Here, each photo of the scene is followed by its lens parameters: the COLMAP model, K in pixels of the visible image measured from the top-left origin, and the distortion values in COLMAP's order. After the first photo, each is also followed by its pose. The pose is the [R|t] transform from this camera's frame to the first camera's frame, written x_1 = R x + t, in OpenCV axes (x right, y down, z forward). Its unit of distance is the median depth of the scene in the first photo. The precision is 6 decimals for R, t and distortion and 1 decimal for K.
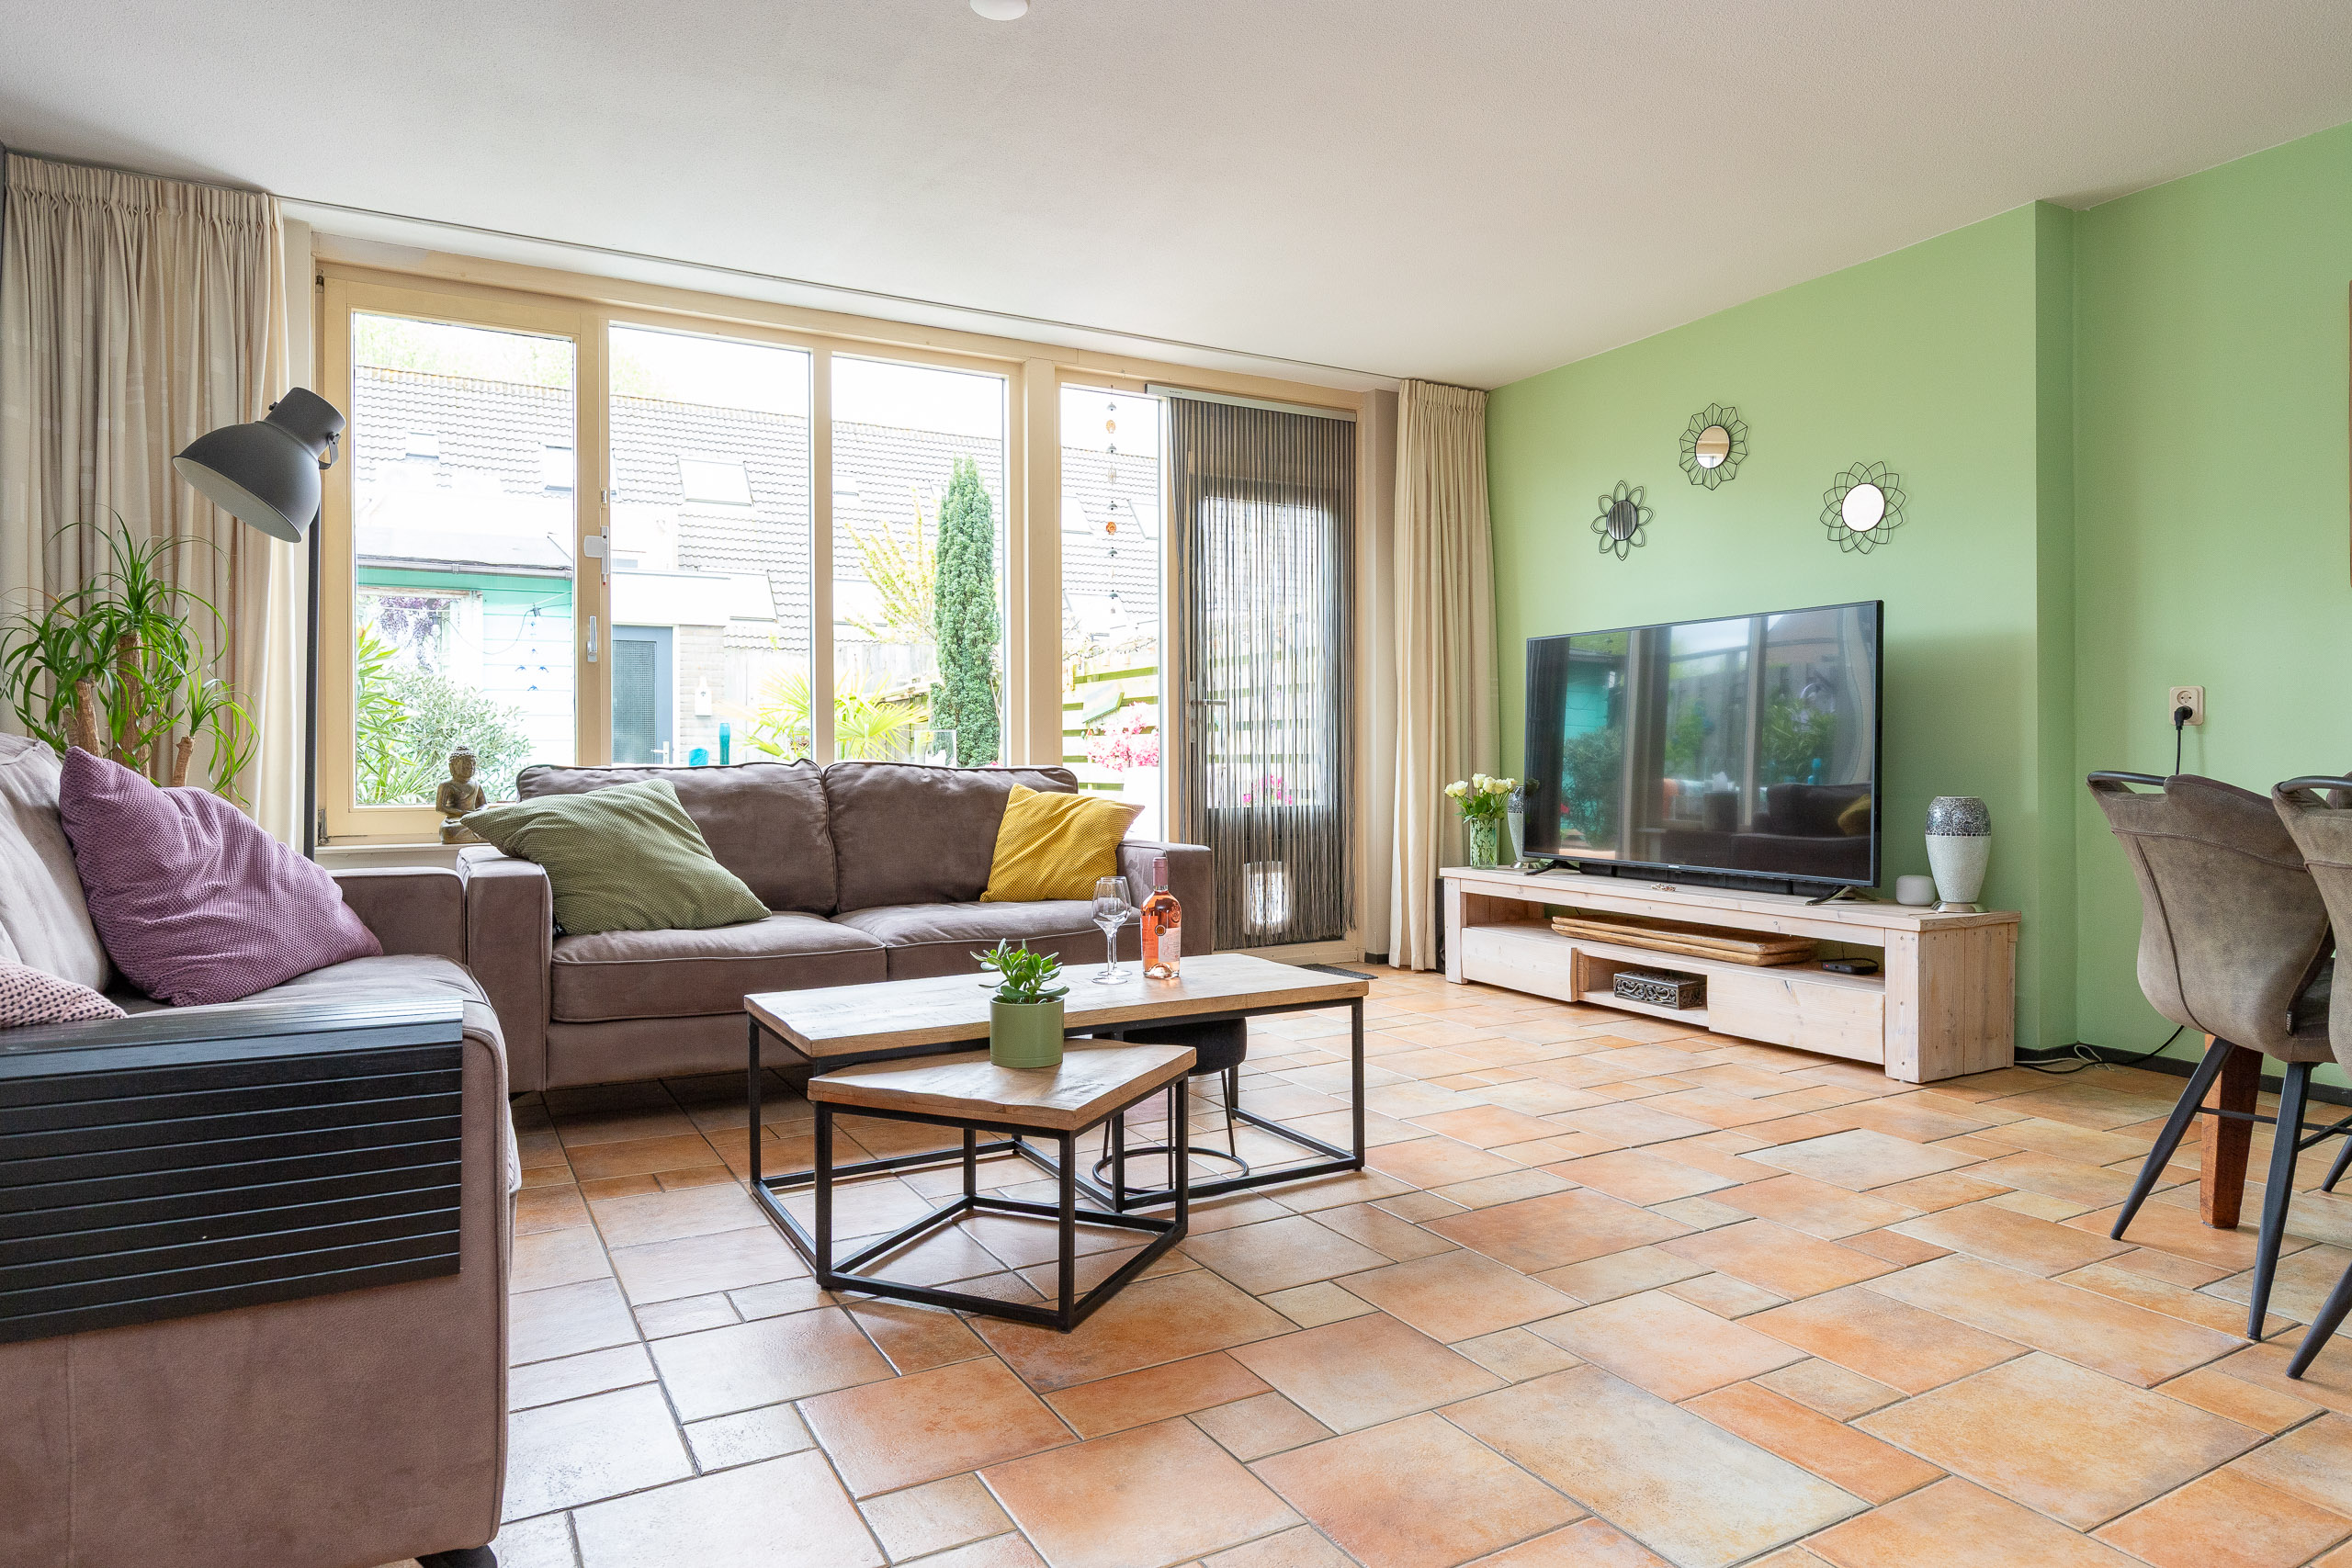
lens RADIAL K [[1396.0, 0, 1164.1], [0, 1396.0, 777.5], [0, 0, 1]] dist [0.001890, -0.000713]
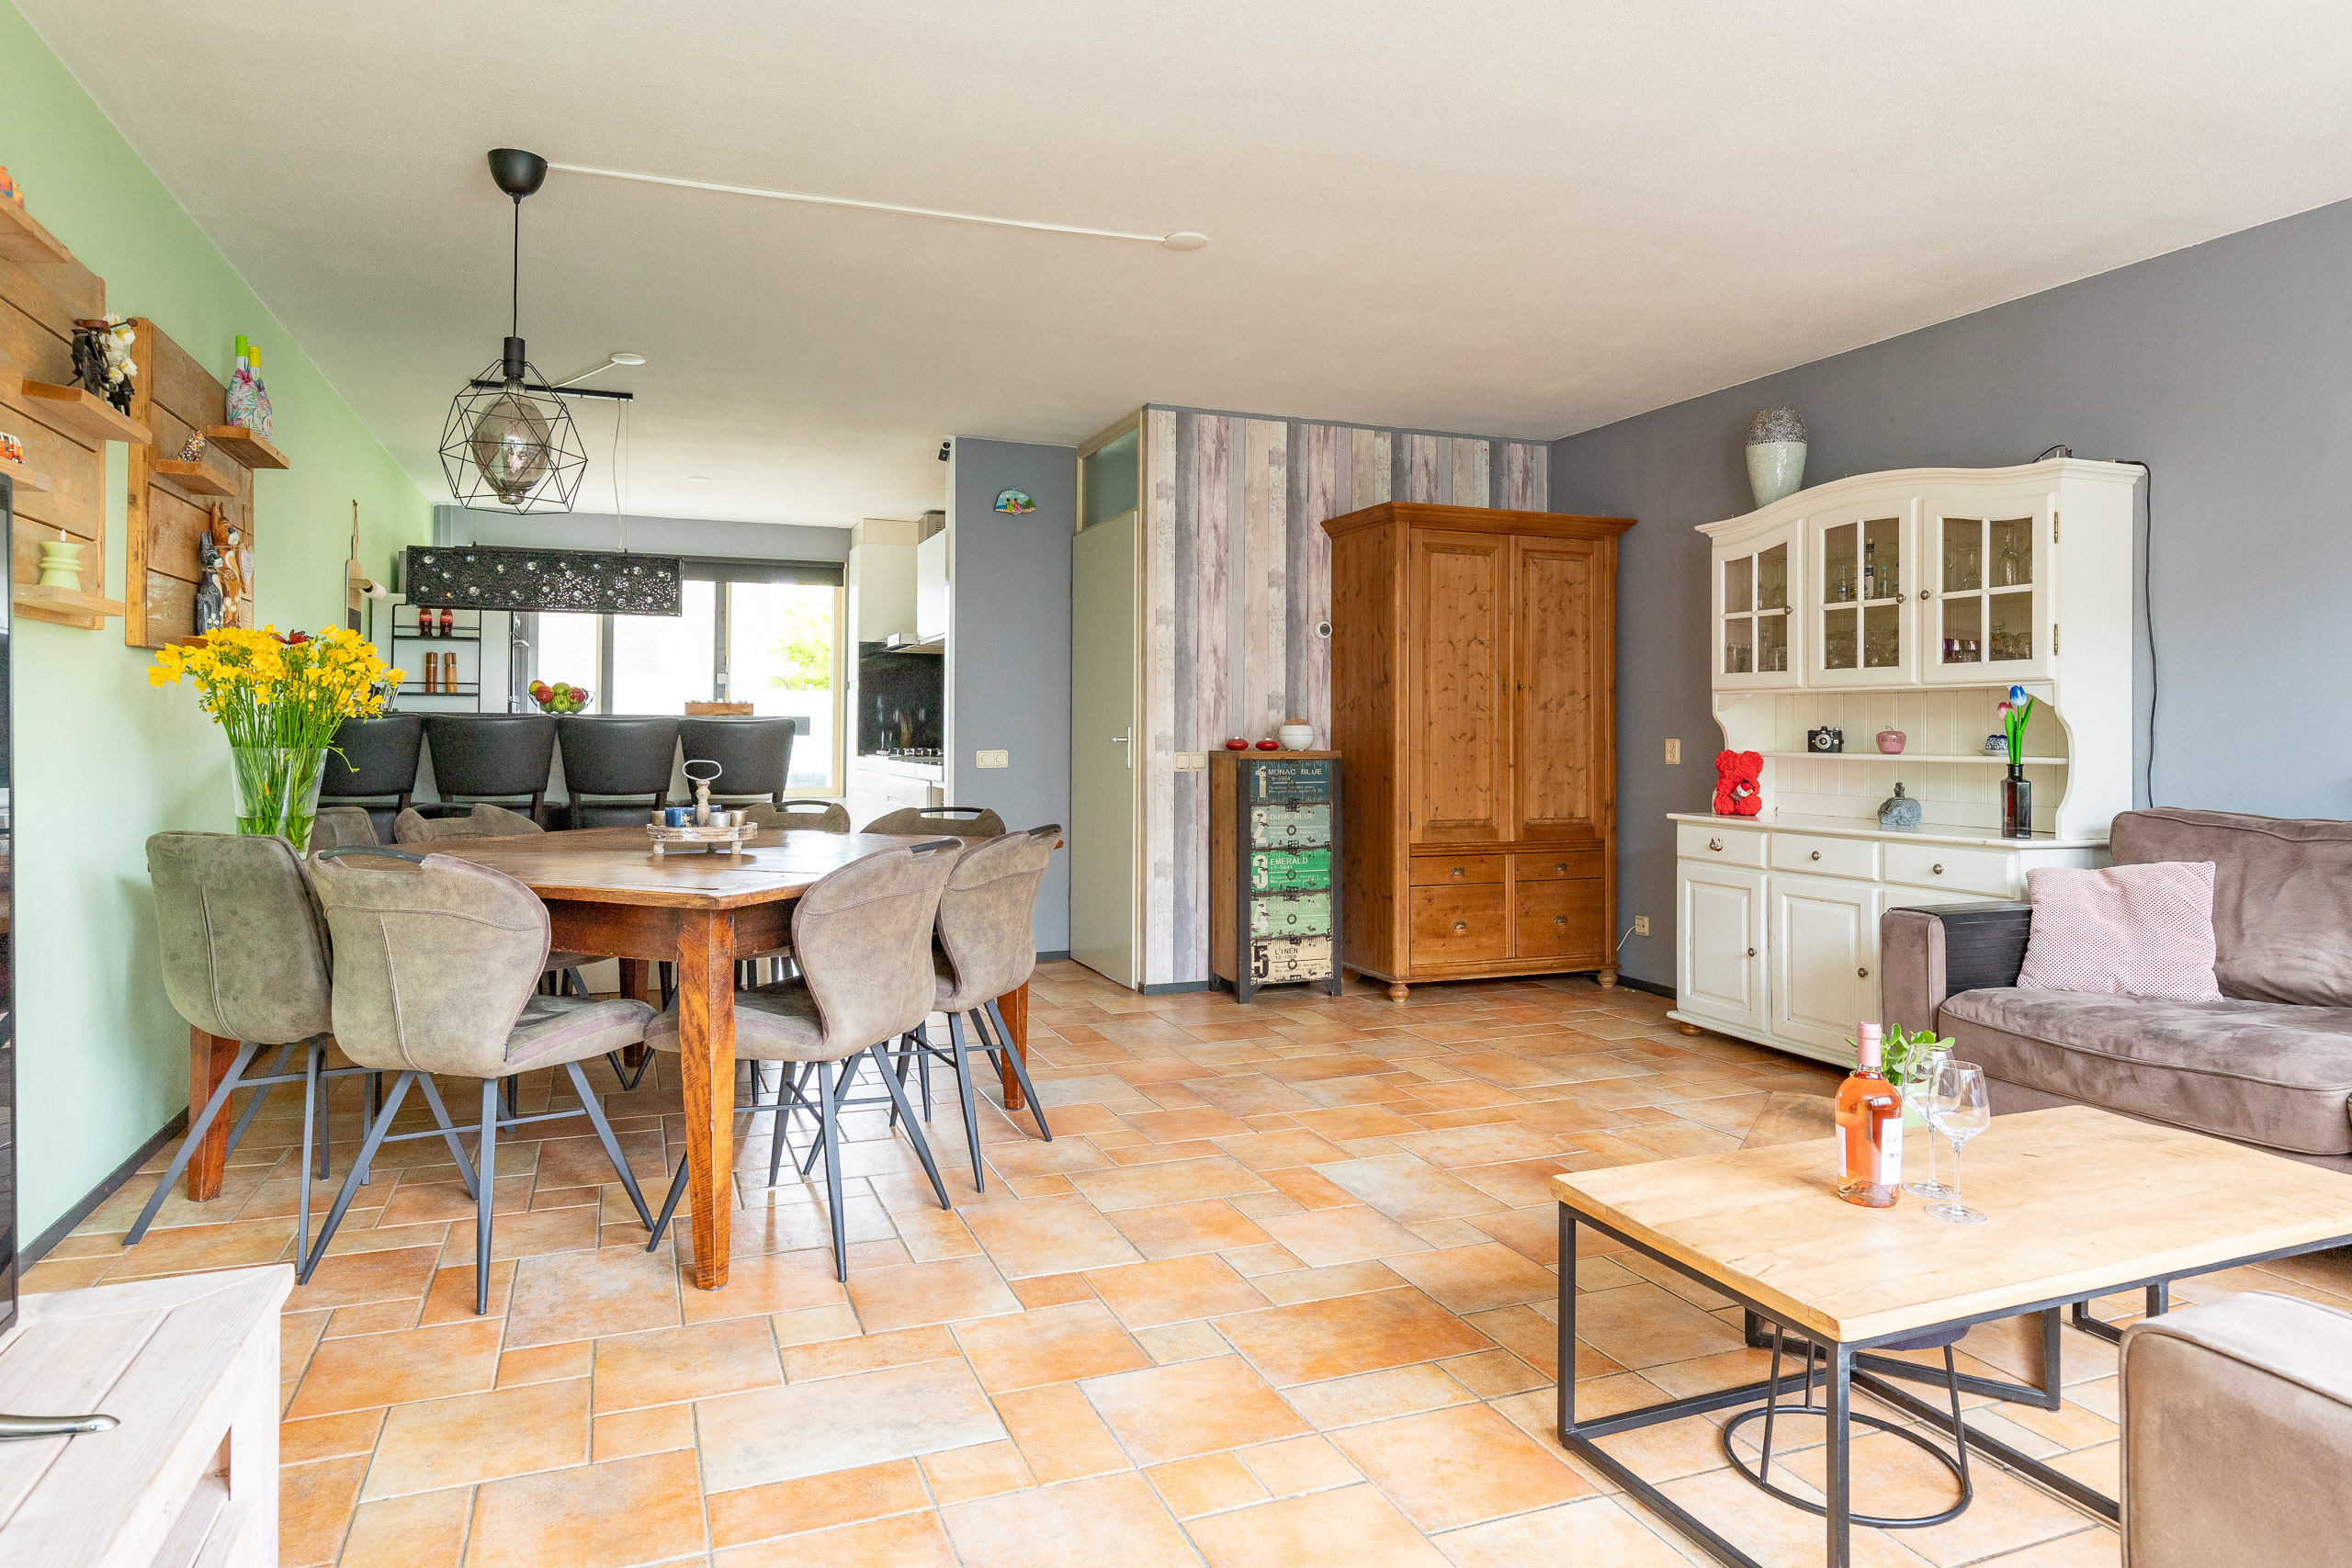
lens RADIAL K [[1396.0, 0, 1172.4], [0, 1396.0, 701.7], [0, 0, 1]] dist [0.001890, -0.000713]
pose [[-0.992751, 0.002393, 0.120162, 0.192534], [0.001278, 0.999955, -0.009357, -0.069692], [-0.120179, -0.009135, -0.992710, 1.323765]]
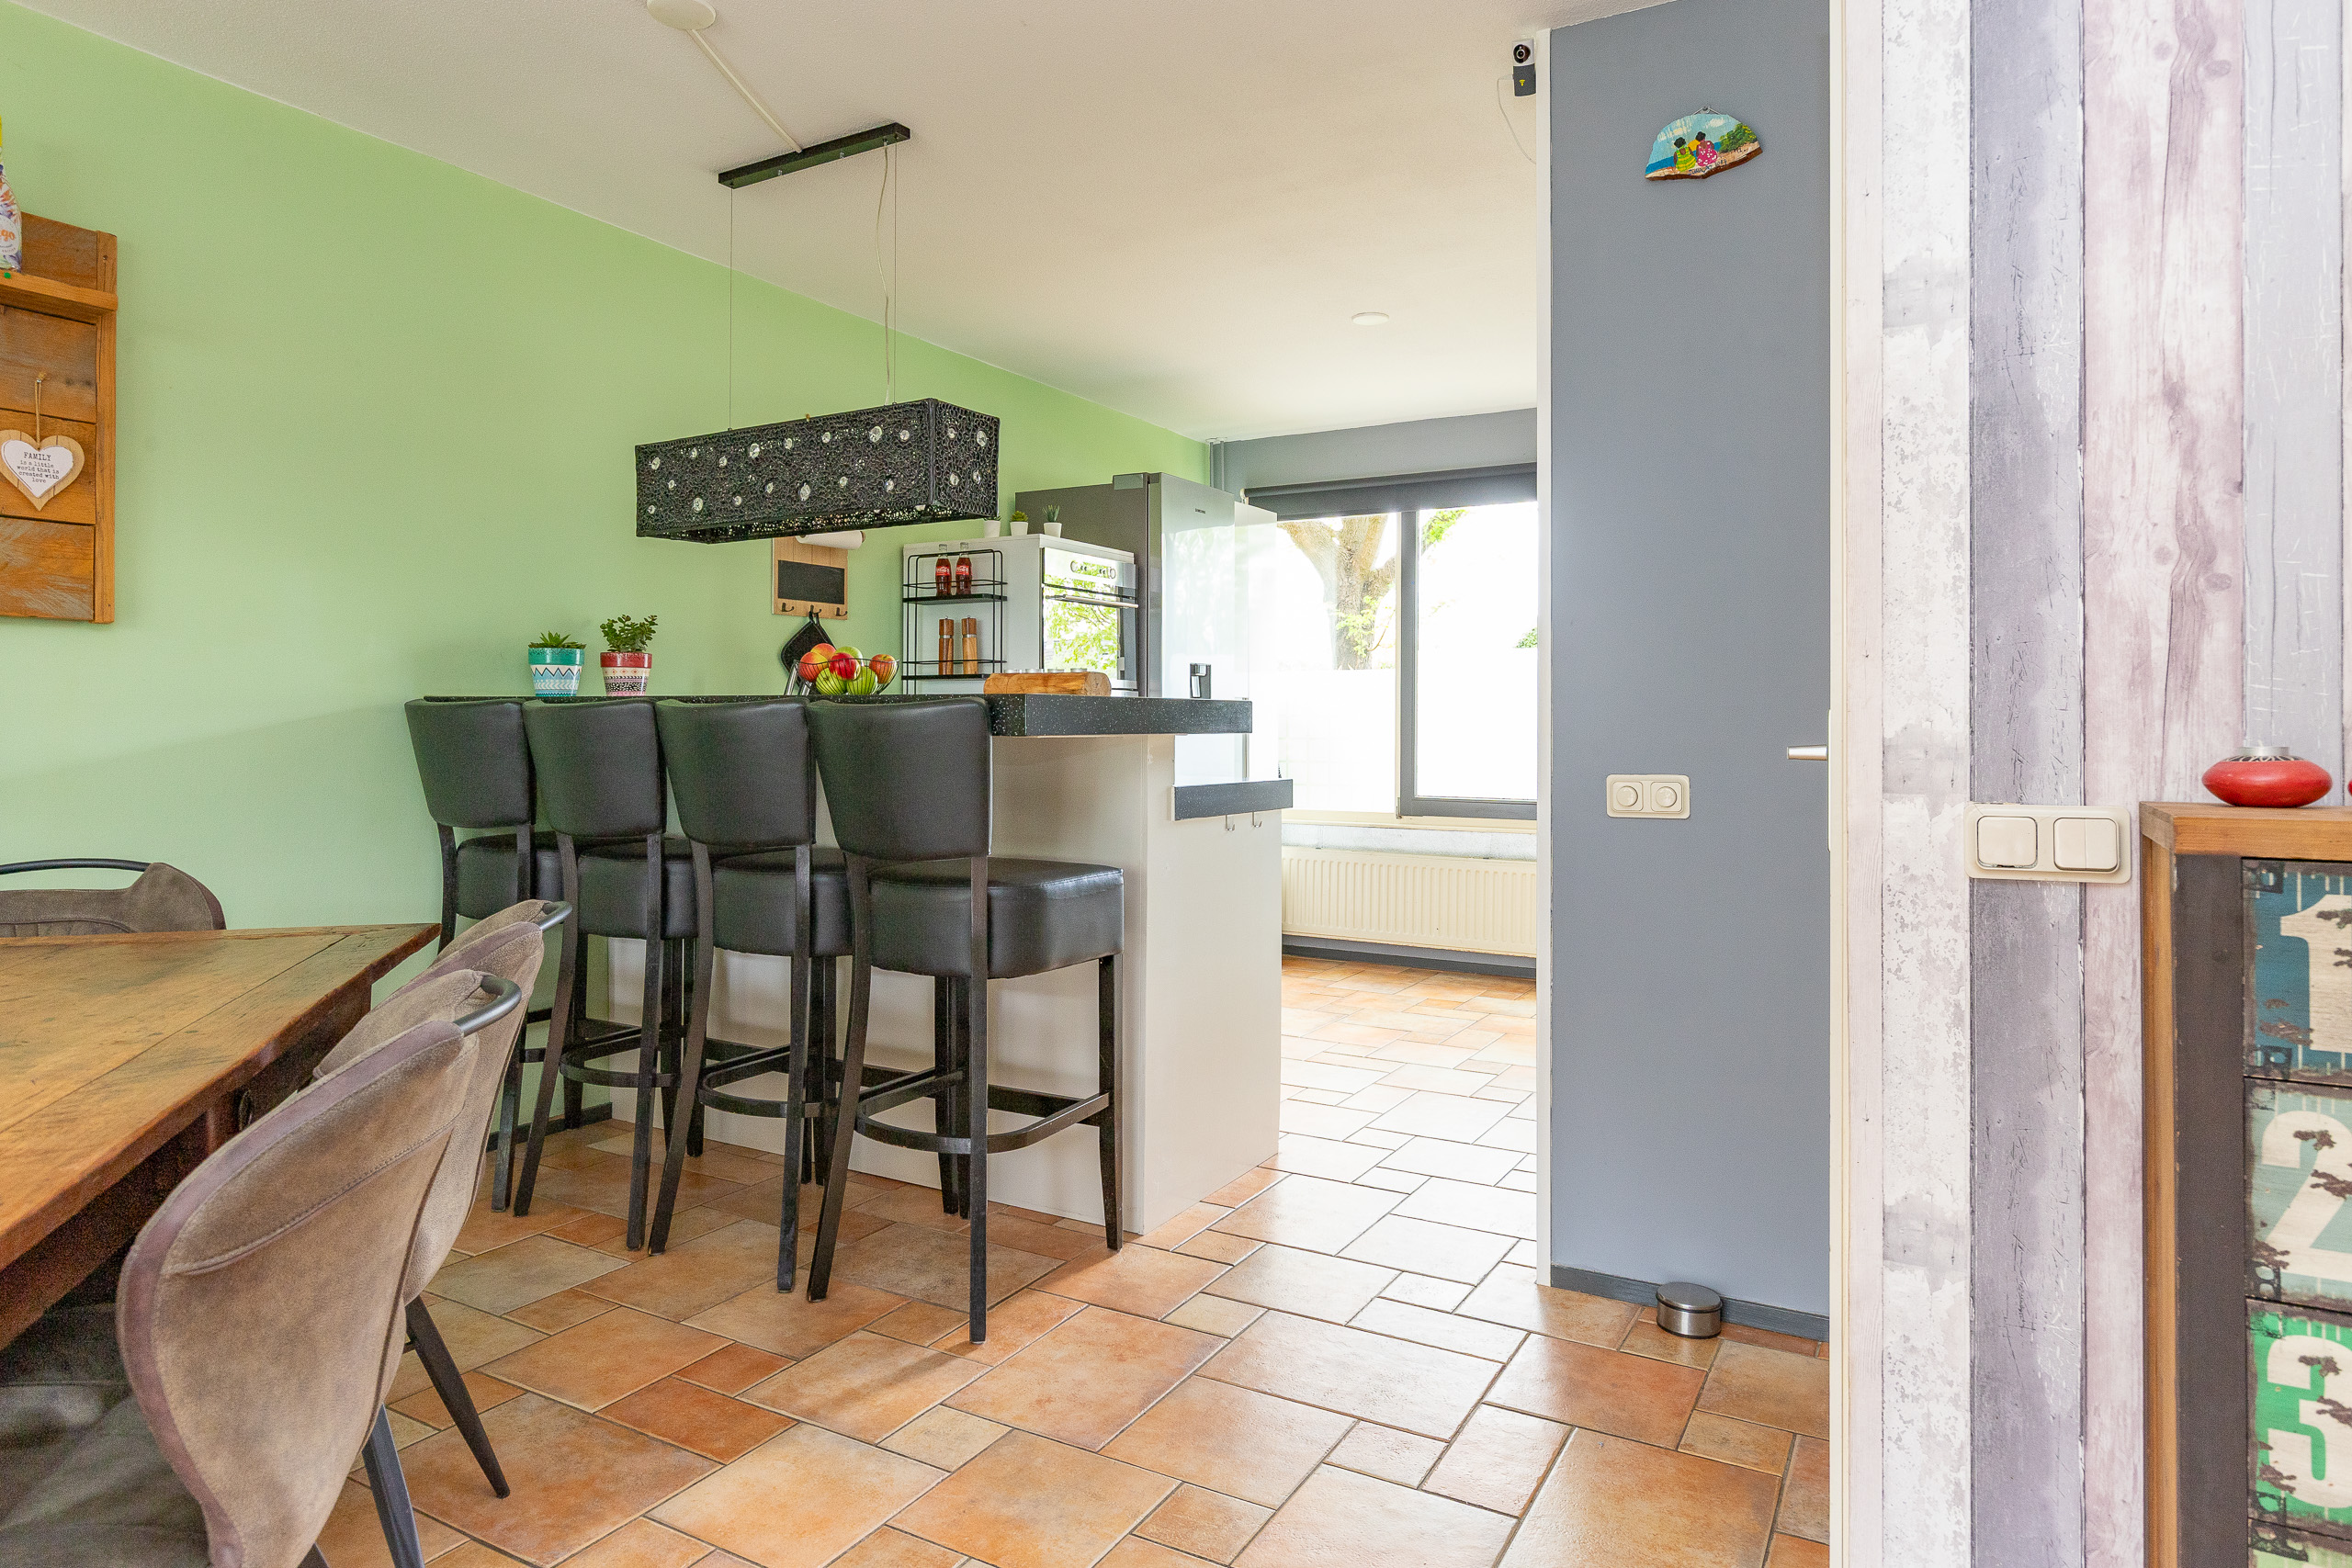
lens RADIAL K [[1396.0, 0, 1183.8], [0, 1396.0, 714.3], [0, 0, 1]] dist [0.001890, -0.000713]
pose [[-0.522252, 0.010177, 0.852731, 0.150622], [0.008199, 0.999942, -0.006912, -0.053934], [-0.852752, 0.003382, -0.522305, 0.246716]]
